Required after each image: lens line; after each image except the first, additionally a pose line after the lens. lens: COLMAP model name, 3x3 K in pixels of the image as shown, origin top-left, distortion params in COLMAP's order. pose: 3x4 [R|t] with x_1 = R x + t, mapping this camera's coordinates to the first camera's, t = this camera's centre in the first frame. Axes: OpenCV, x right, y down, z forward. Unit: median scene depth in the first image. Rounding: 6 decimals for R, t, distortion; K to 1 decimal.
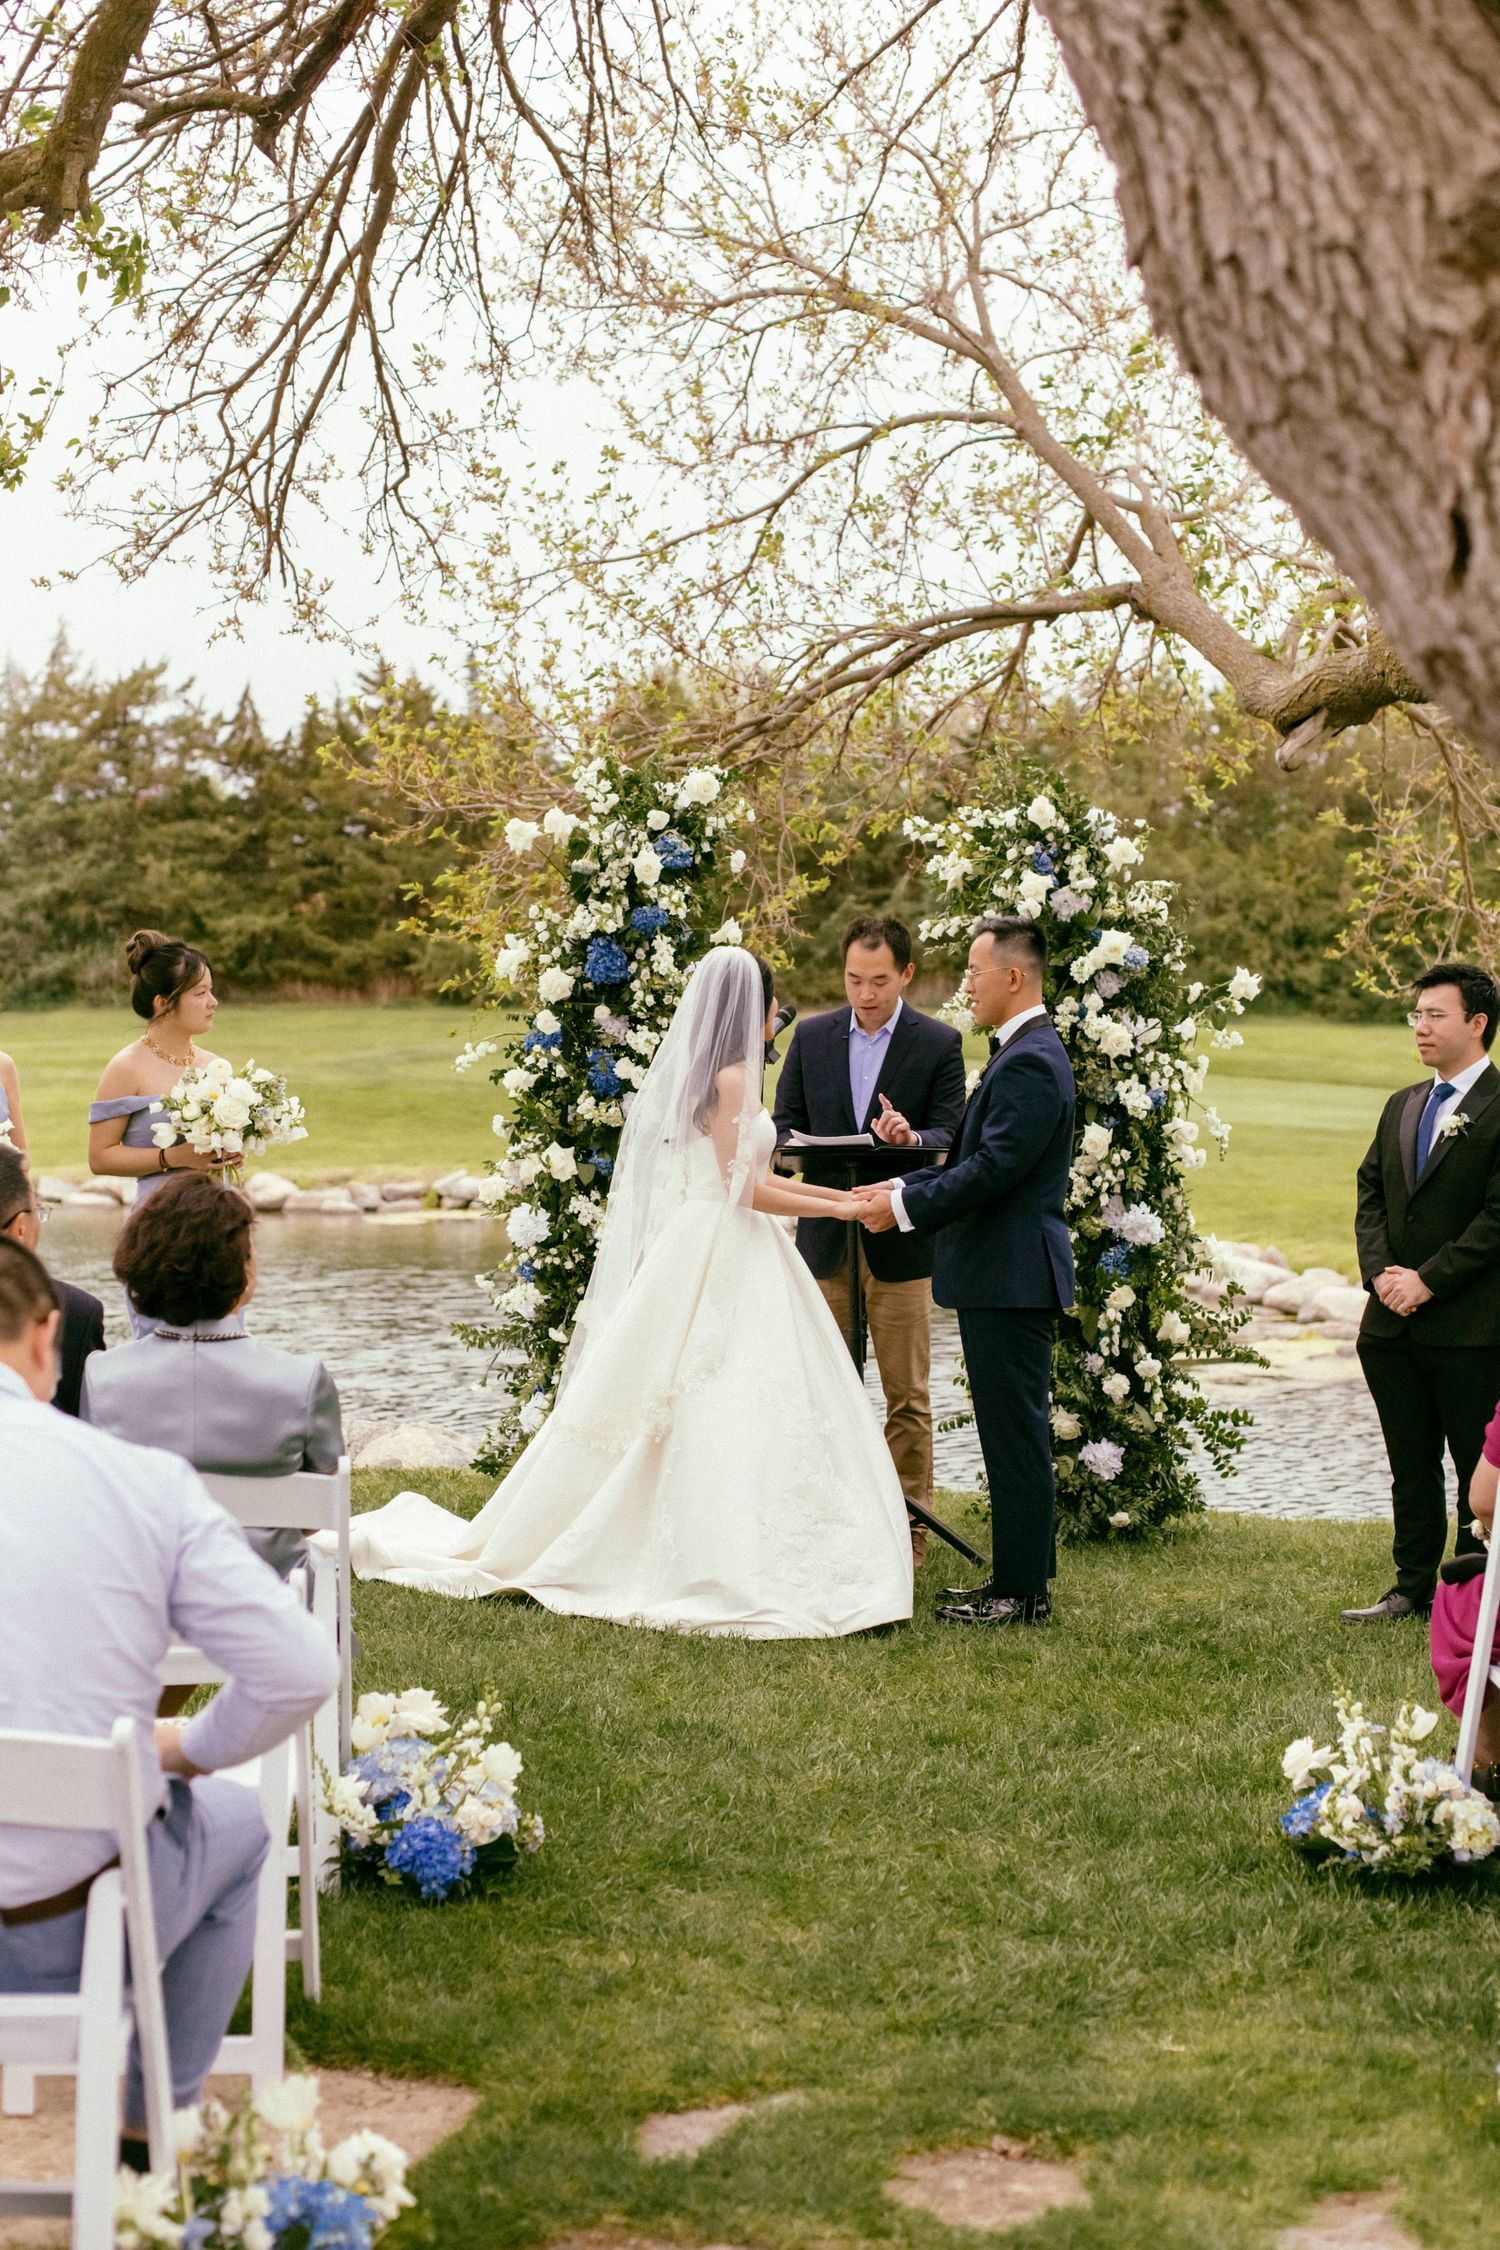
lens RADIAL K [[3456.0, 0, 747.1], [0, 3456.0, 1201.2], [0, 0, 1]] dist [0.046687, 0.000000]
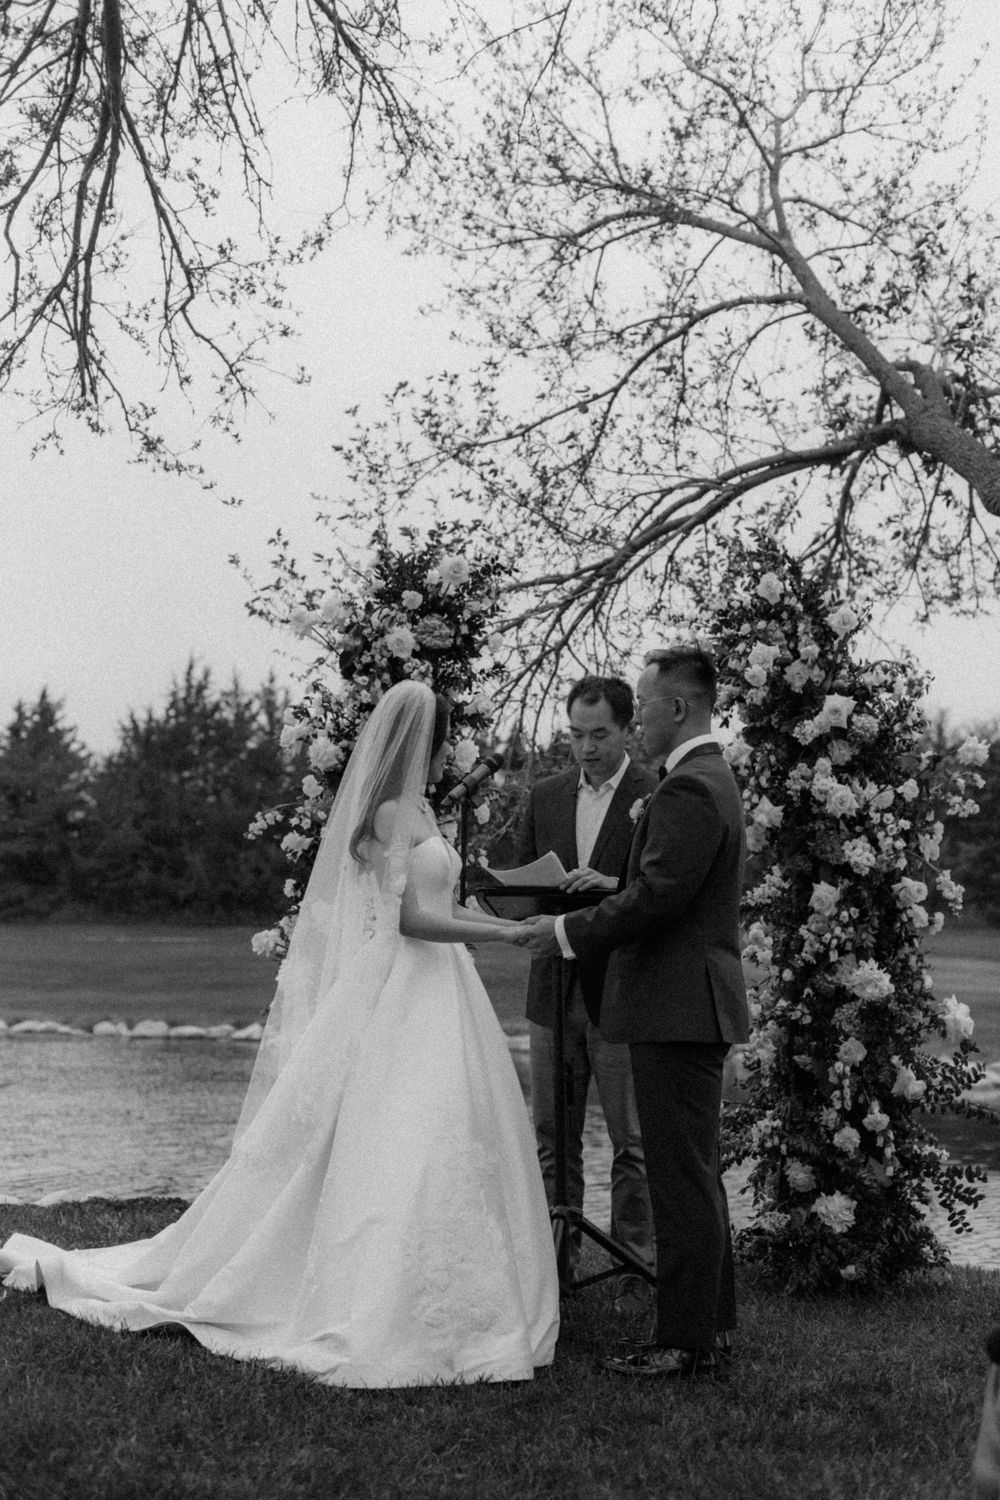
lens RADIAL K [[2195.0, 0, 518.4], [0, 2195.0, 791.0], [0, 0, 1]] dist [0.014839, 0.000000]
pose [[0.987662, -0.003562, -0.156562, 0.111399], [-0.015582, 0.992545, -0.120881, 0.030907], [0.155825, 0.121829, 0.980243, 0.331894]]
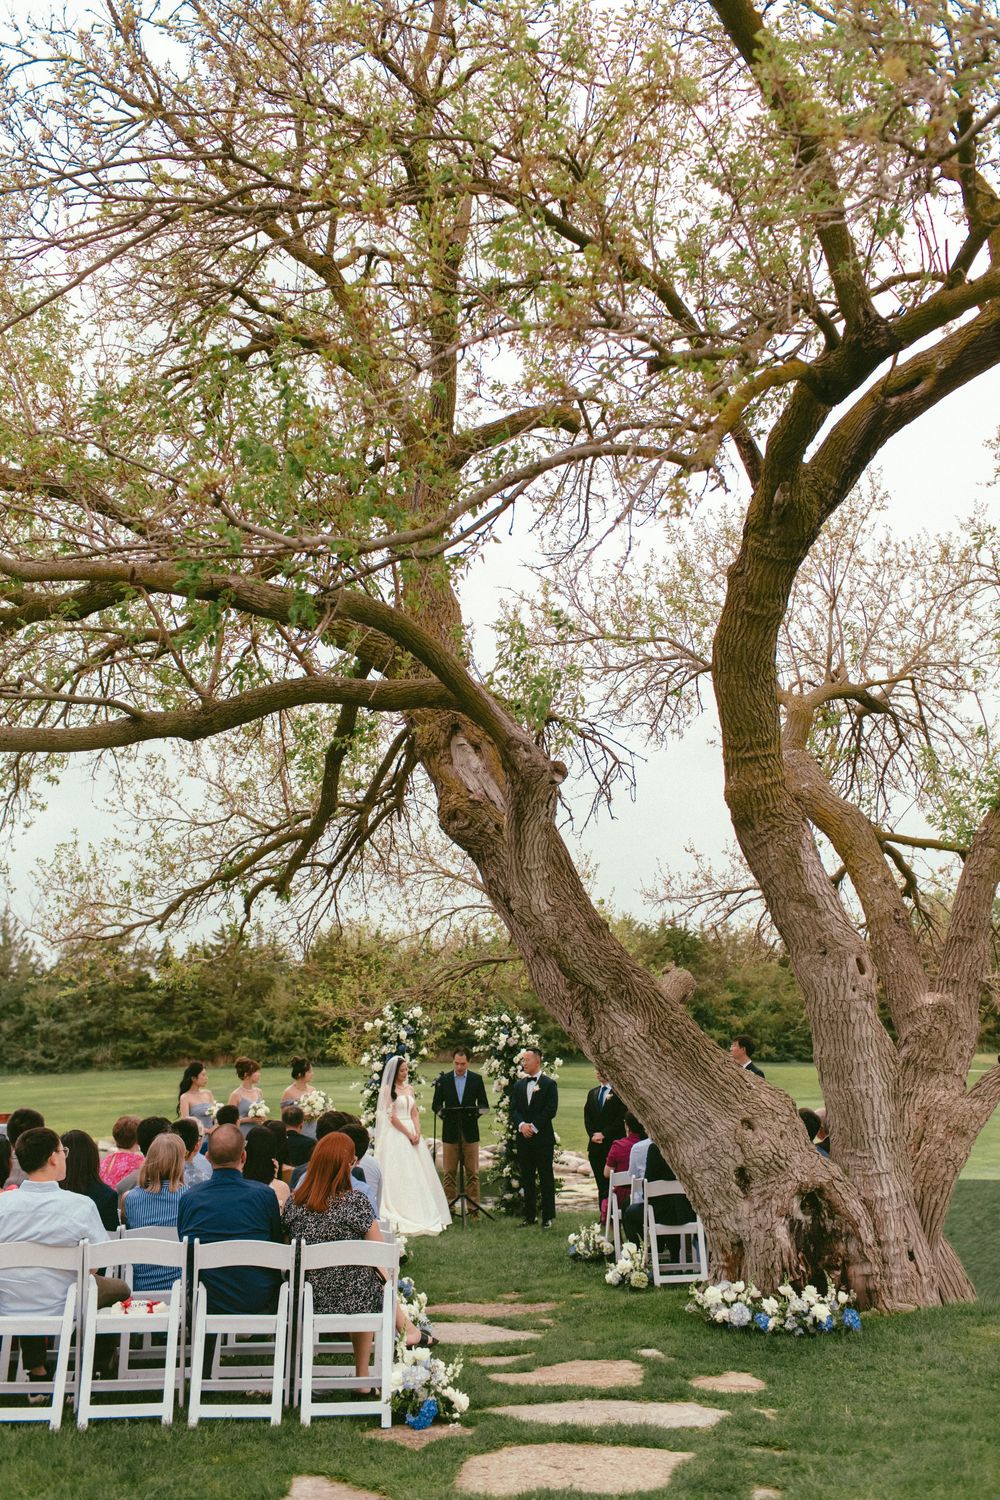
lens RADIAL K [[1452.5, 0, 506.3], [0, 1452.5, 750.2], [0, 0, 1]] dist [0.000242, 0.000000]
pose [[0.994937, -0.001666, 0.100492, -0.074794], [0.028132, 0.964511, -0.262541, 0.024890], [-0.096488, 0.264038, 0.959674, -0.631549]]
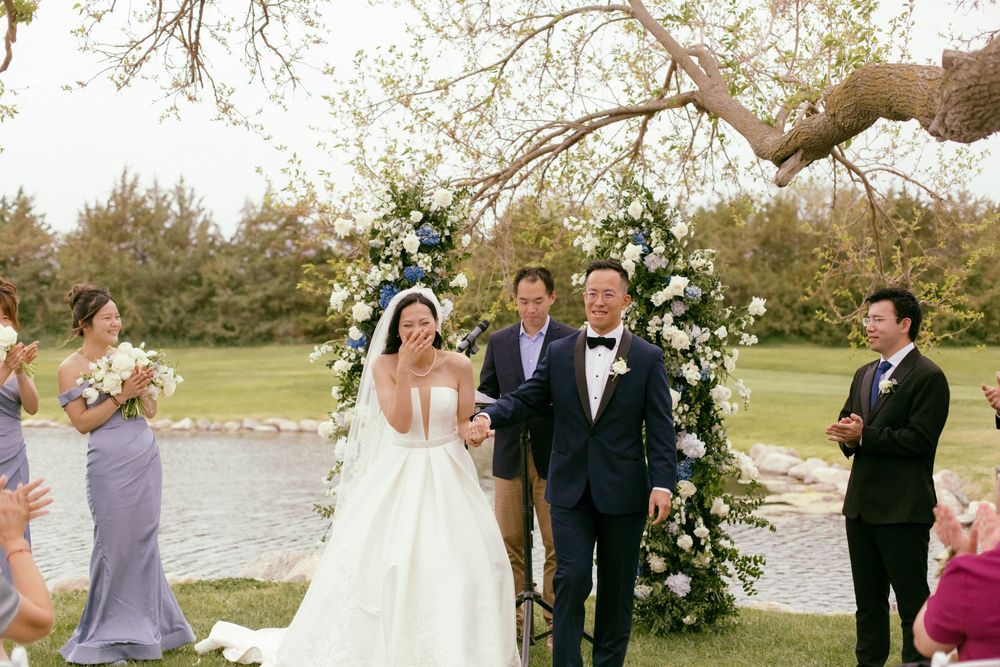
lens RADIAL K [[1463.4, 0, 492.9], [0, 1463.4, 330.6], [0, 0, 1]] dist [0.014839, 0.000000]
pose [[0.998546, -0.009169, -0.053112, 0.050465], [0.005687, 0.997847, -0.065339, -0.003963], [0.053596, 0.064942, 0.996449, 0.262786]]
